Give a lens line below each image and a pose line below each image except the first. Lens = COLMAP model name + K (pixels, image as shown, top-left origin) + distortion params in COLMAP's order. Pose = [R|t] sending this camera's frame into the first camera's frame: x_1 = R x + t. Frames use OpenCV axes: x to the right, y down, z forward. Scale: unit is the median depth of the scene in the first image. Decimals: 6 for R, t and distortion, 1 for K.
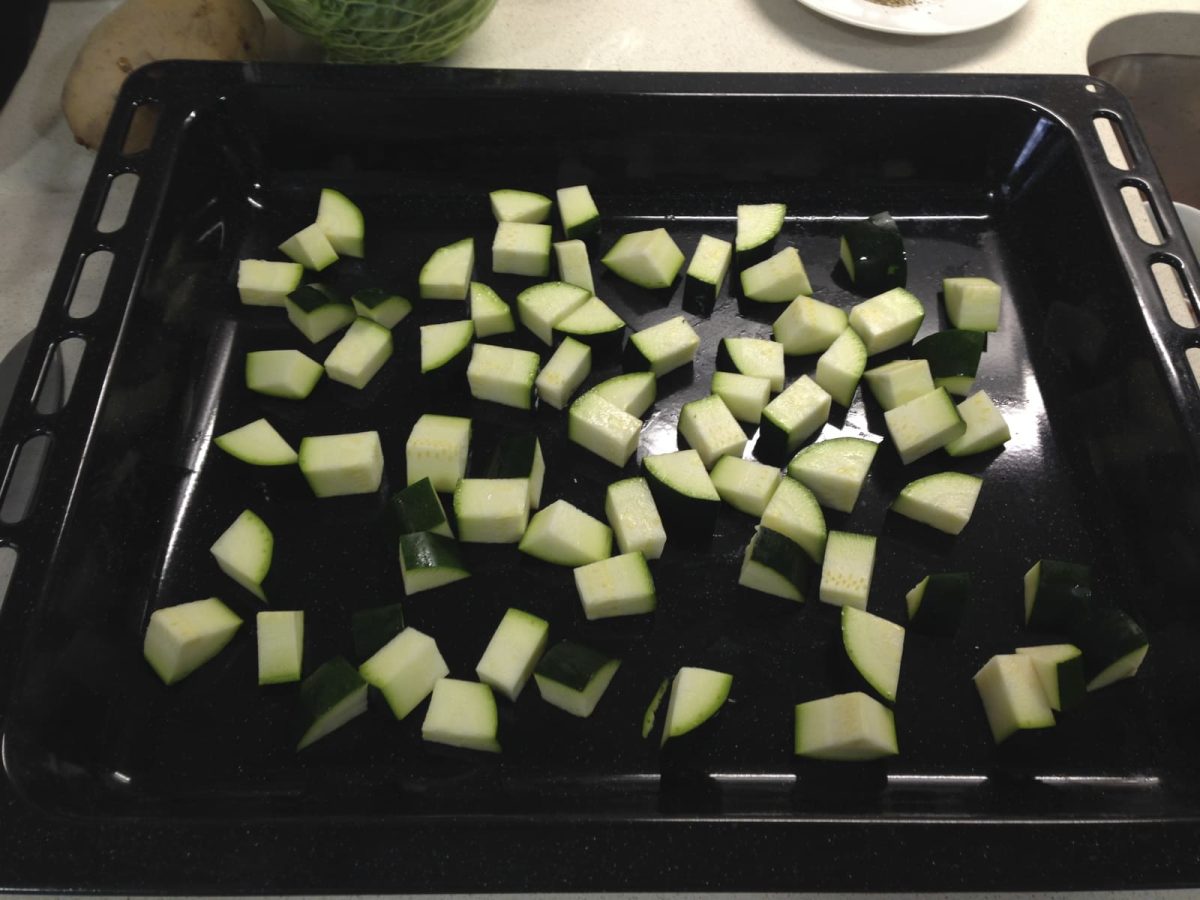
lens RADIAL K [[1066.3, 0, 600.0], [0, 1066.3, 450.0], [0, 0, 1]] dist [0.092435, -0.175374]
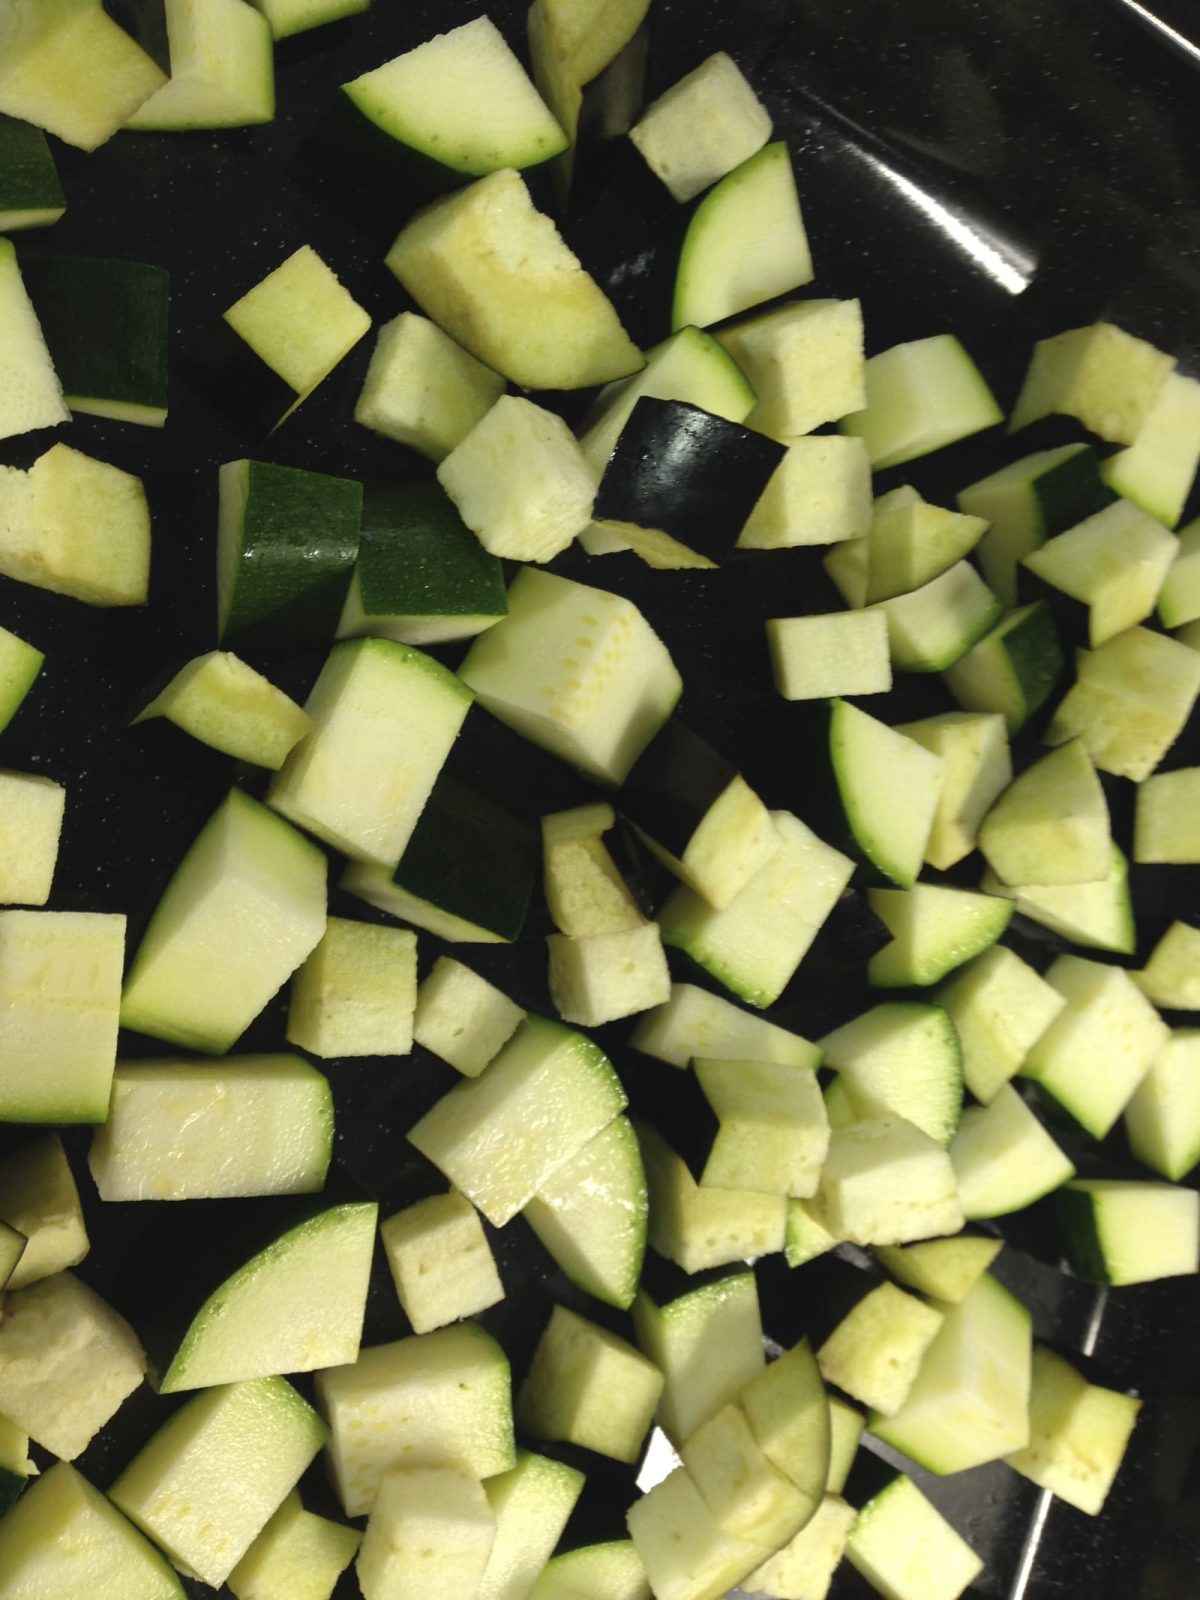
lens RADIAL K [[1434.6, 0, 600.0], [0, 1434.6, 800.0], [0, 0, 1]] dist [0.095811, -0.196096]
pose [[-0.308972, 0.937672, -0.159080, -0.029964], [-0.943807, -0.281659, 0.172909, -0.104648], [0.117326, 0.203565, 0.972006, 0.518382]]
